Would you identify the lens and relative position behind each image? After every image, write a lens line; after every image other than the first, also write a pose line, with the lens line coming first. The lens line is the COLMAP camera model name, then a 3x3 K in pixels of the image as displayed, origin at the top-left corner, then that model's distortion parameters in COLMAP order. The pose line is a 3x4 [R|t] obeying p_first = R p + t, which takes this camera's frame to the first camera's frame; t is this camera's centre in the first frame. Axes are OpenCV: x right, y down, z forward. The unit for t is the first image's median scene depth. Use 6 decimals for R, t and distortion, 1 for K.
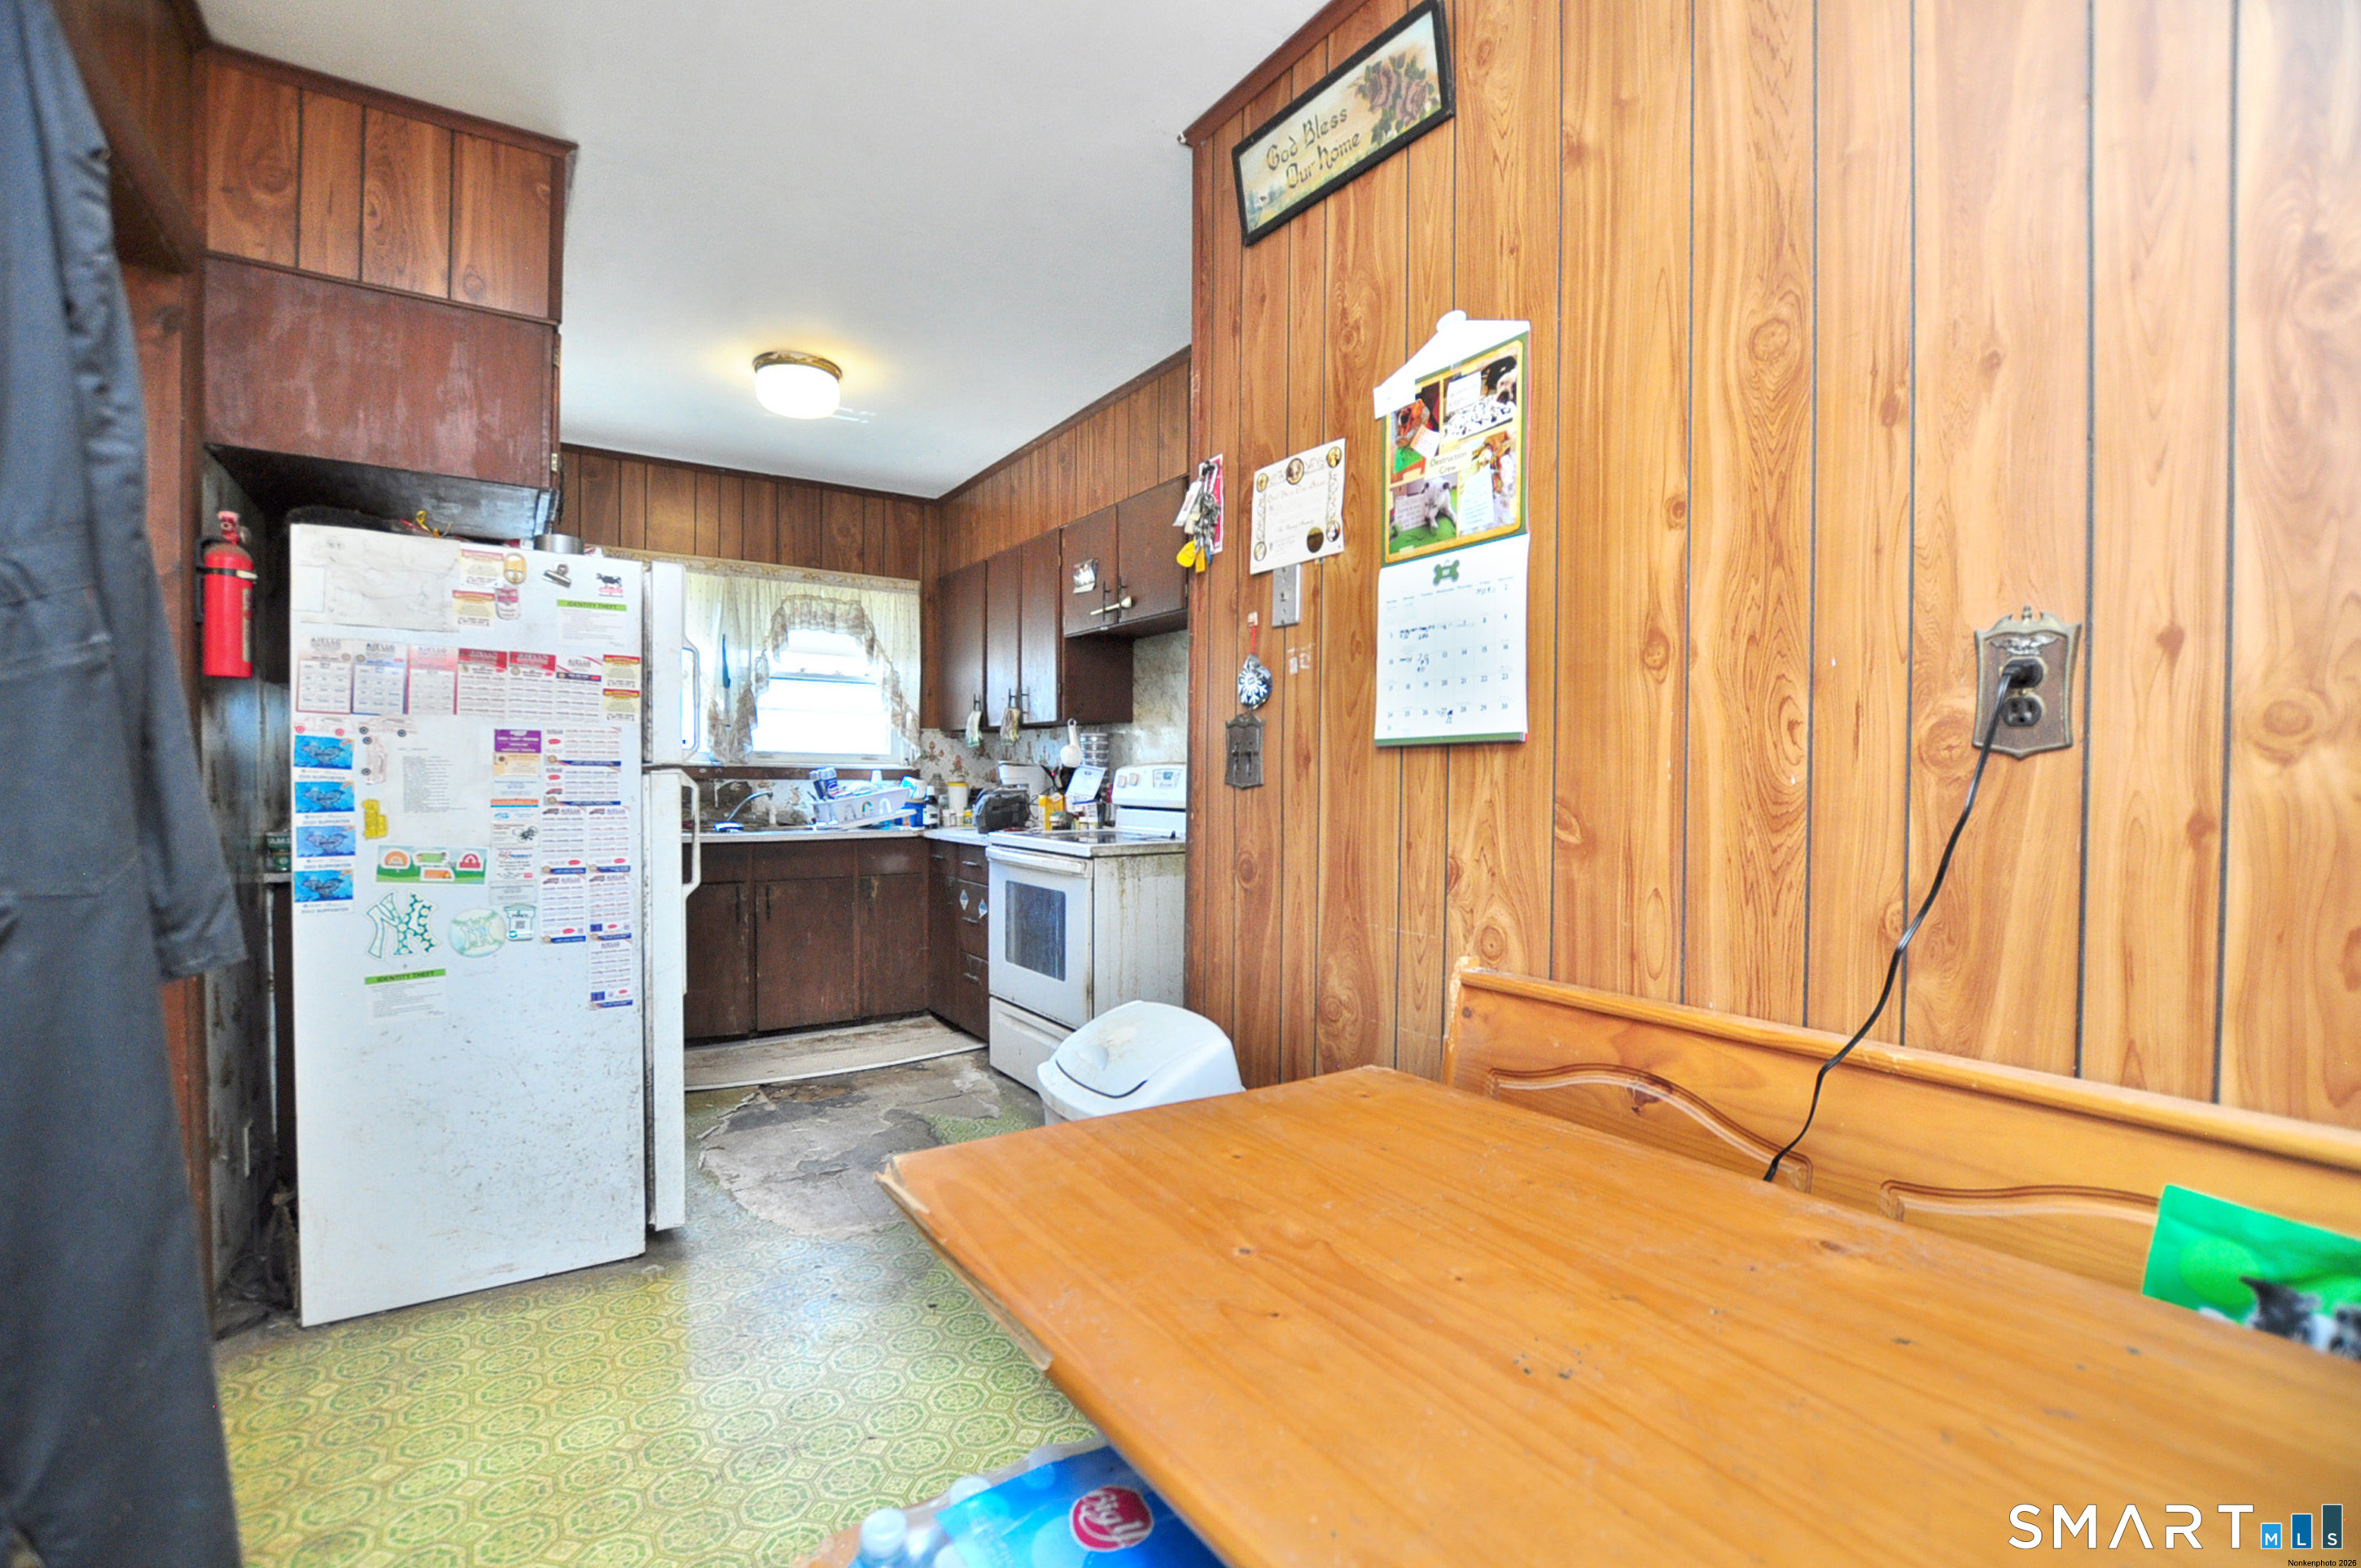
lens RADIAL K [[1034.3, 0, 1161.1], [0, 1034.3, 815.3], [0, 0, 1]] dist [-0.021708, 0.000180]
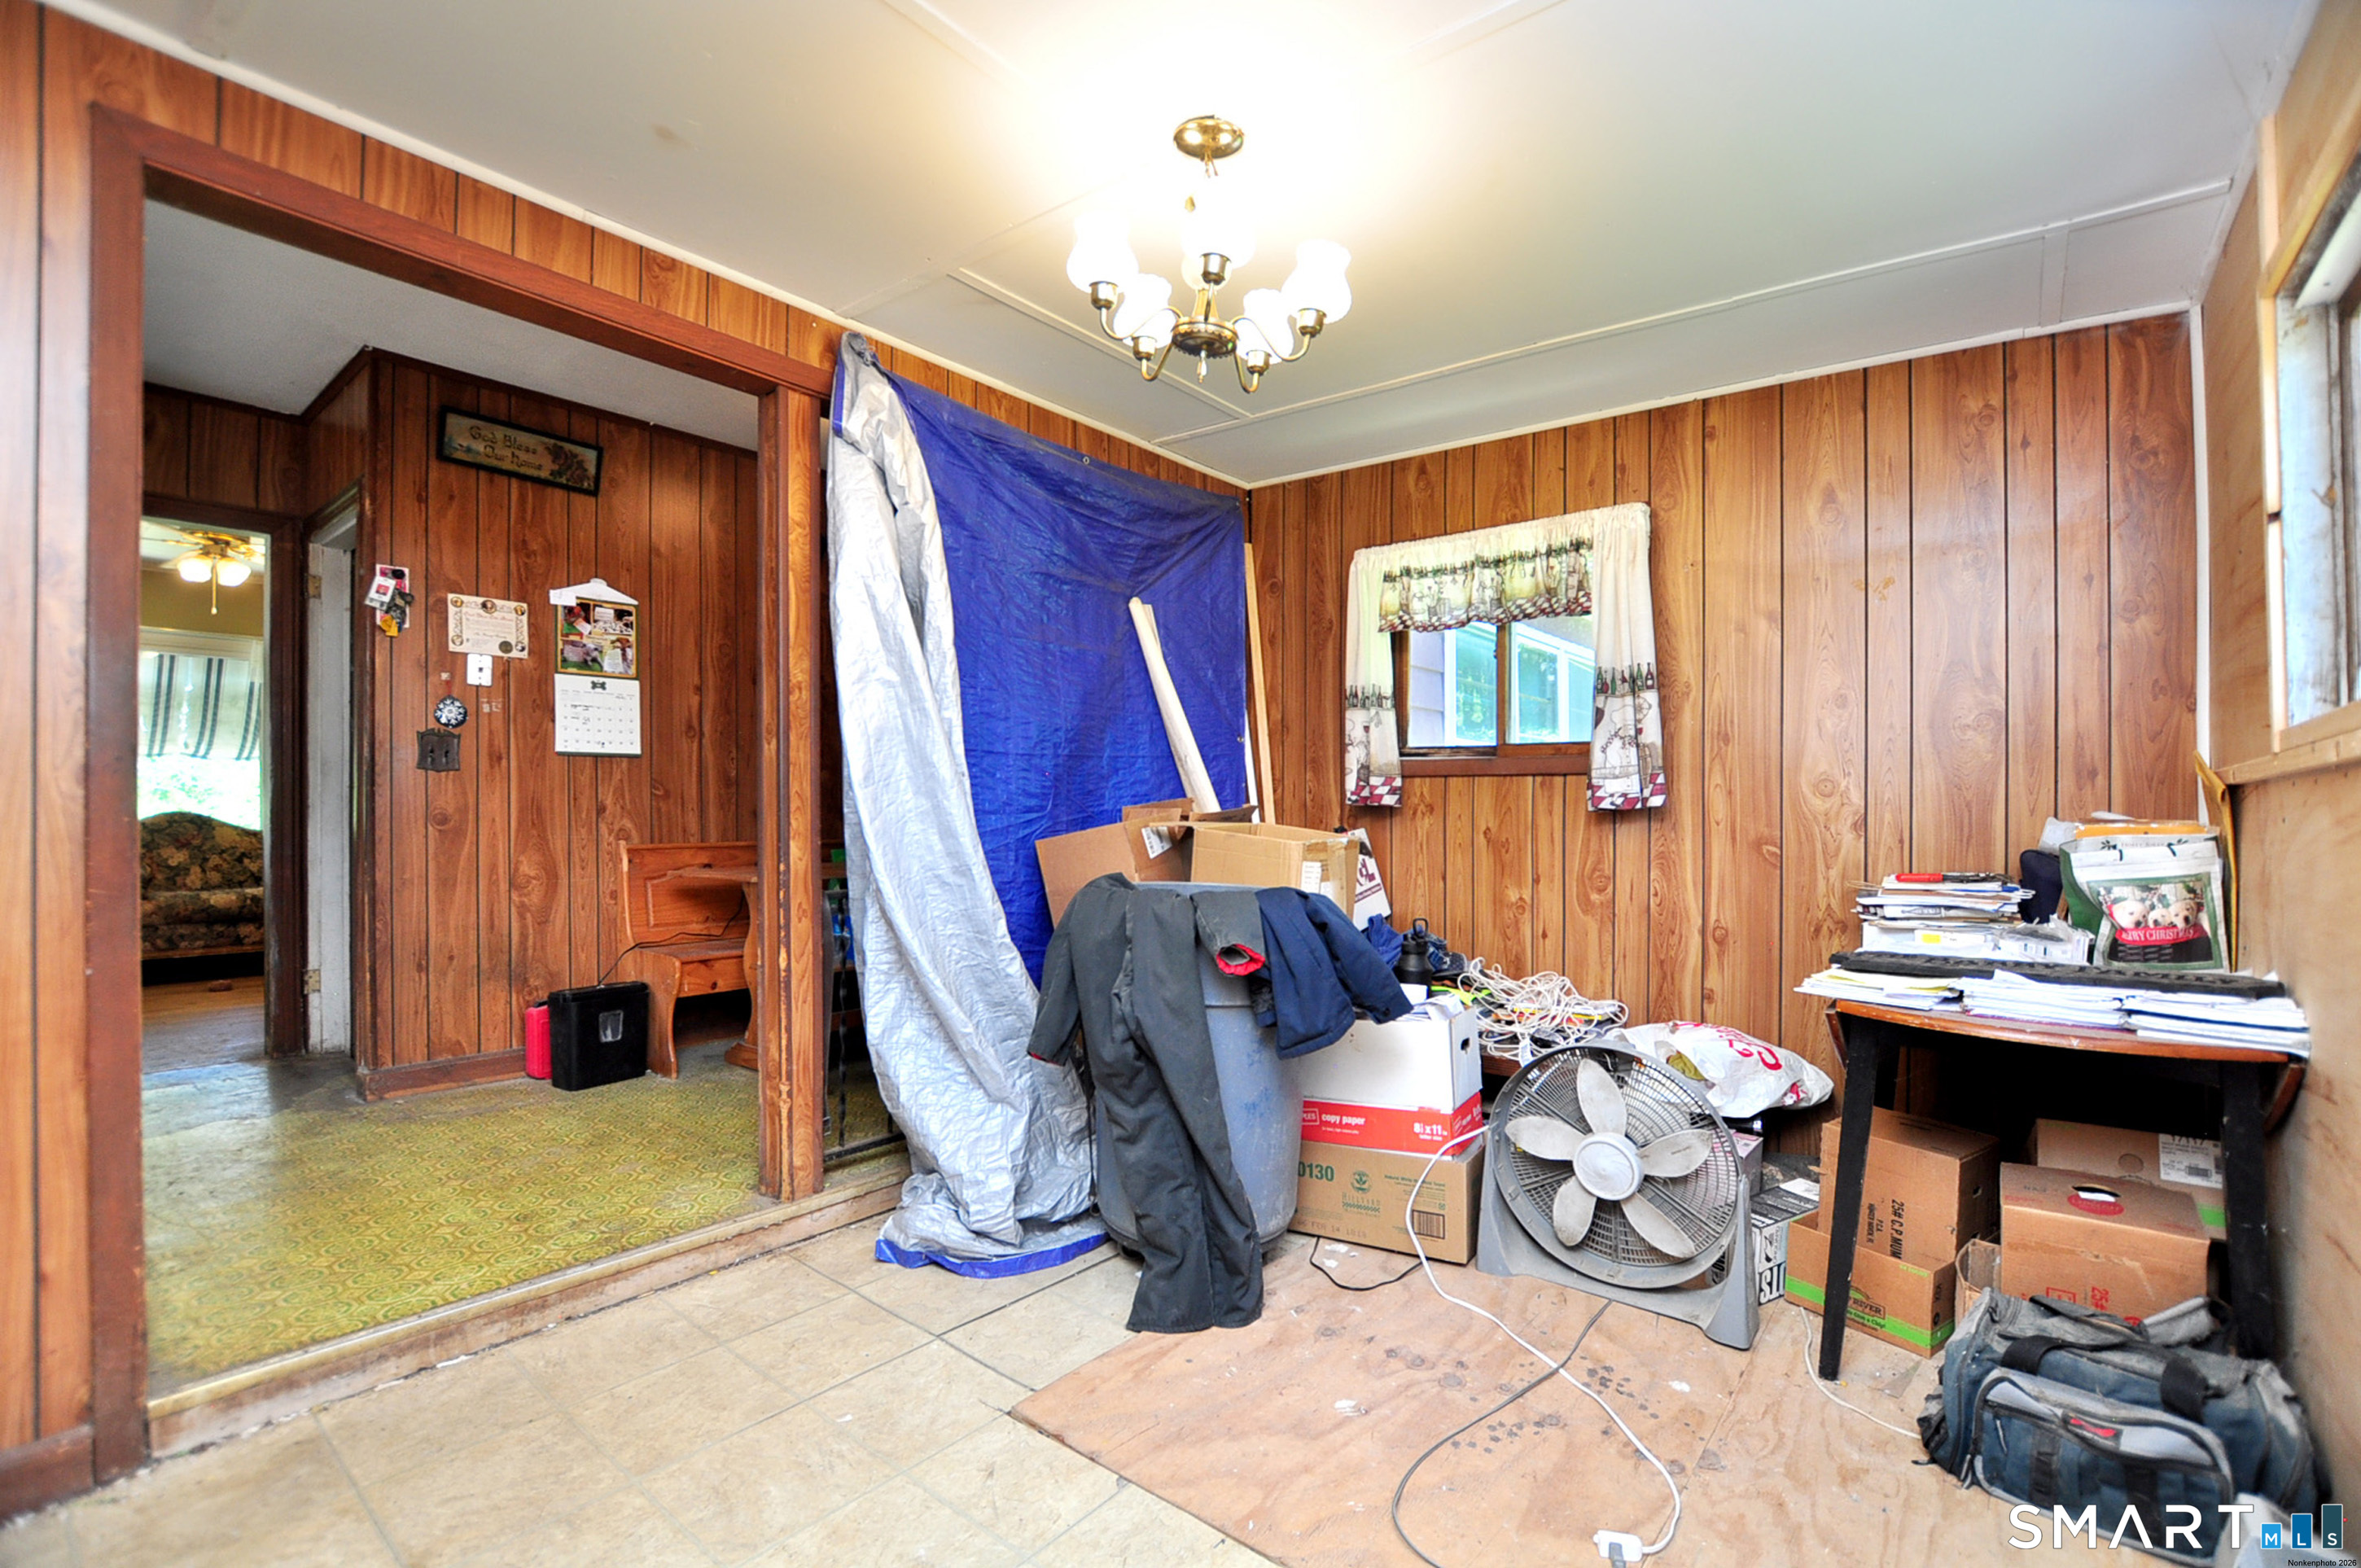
lens RADIAL K [[1034.3, 0, 1186.9], [0, 1034.3, 794.8], [0, 0, 1]] dist [-0.021708, 0.000180]
pose [[-0.286637, -0.003616, 0.958032, -2.364679], [0.019788, 0.999757, 0.009694, 0.025391], [-0.957835, 0.021737, -0.286496, 0.359669]]
